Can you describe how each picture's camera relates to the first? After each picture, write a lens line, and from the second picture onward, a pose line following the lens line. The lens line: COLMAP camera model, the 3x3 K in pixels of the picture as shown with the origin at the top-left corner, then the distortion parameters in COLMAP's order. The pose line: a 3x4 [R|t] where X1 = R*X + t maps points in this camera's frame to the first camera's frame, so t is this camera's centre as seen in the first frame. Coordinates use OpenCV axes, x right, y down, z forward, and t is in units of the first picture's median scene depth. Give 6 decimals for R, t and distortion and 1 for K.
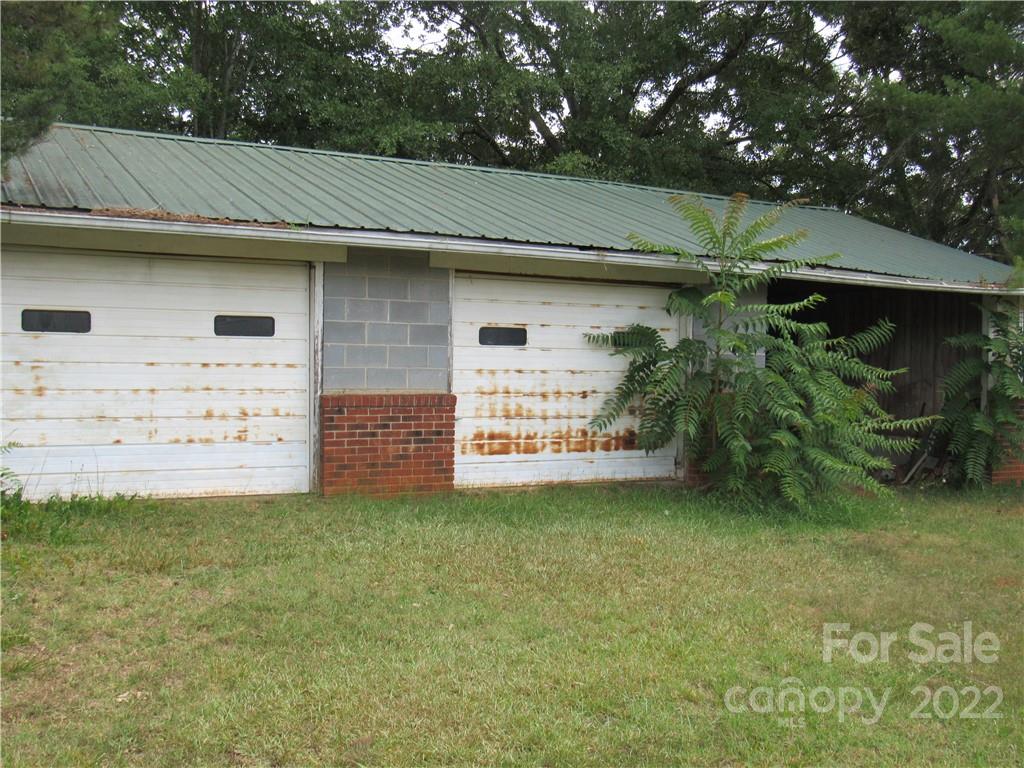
lens RADIAL K [[1115.3, 0, 512.0], [0, 1115.3, 384.0], [0, 0, 1]] dist [-0.022509, 0.002955]
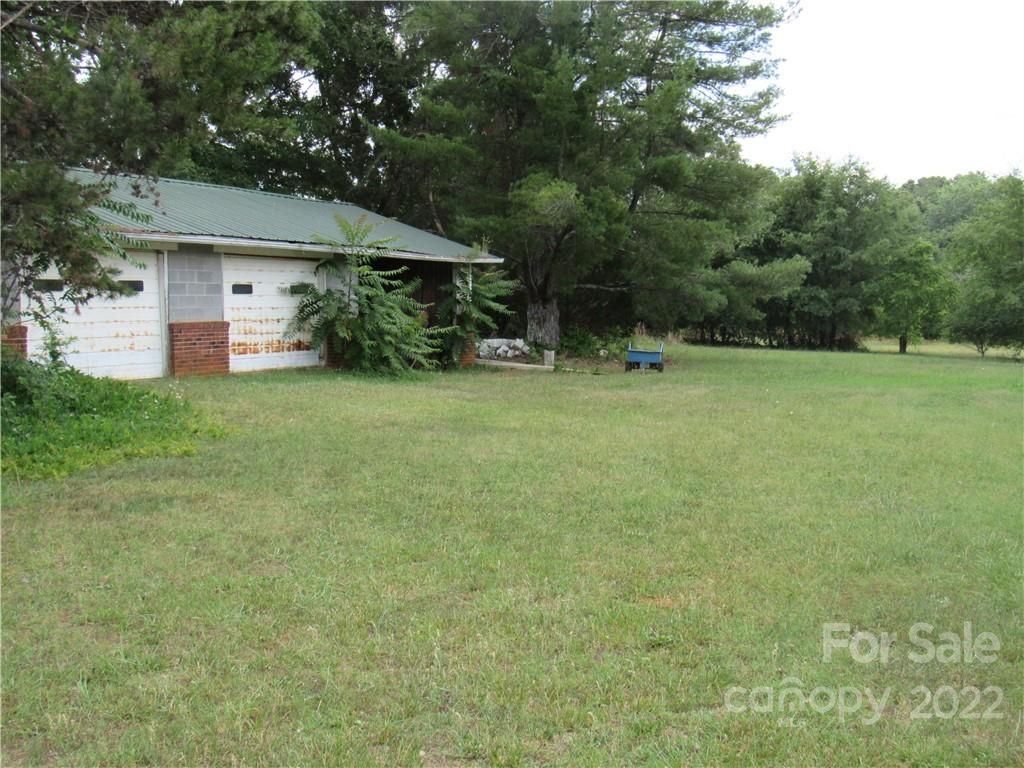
lens RADIAL K [[1115.3, 0, 512.0], [0, 1115.3, 384.0], [0, 0, 1]] dist [-0.022509, 0.002955]
pose [[0.845079, -0.055961, 0.531704, -0.607928], [0.025734, 0.997612, 0.064095, 0.006297], [-0.534022, -0.040482, 0.844501, -0.766421]]
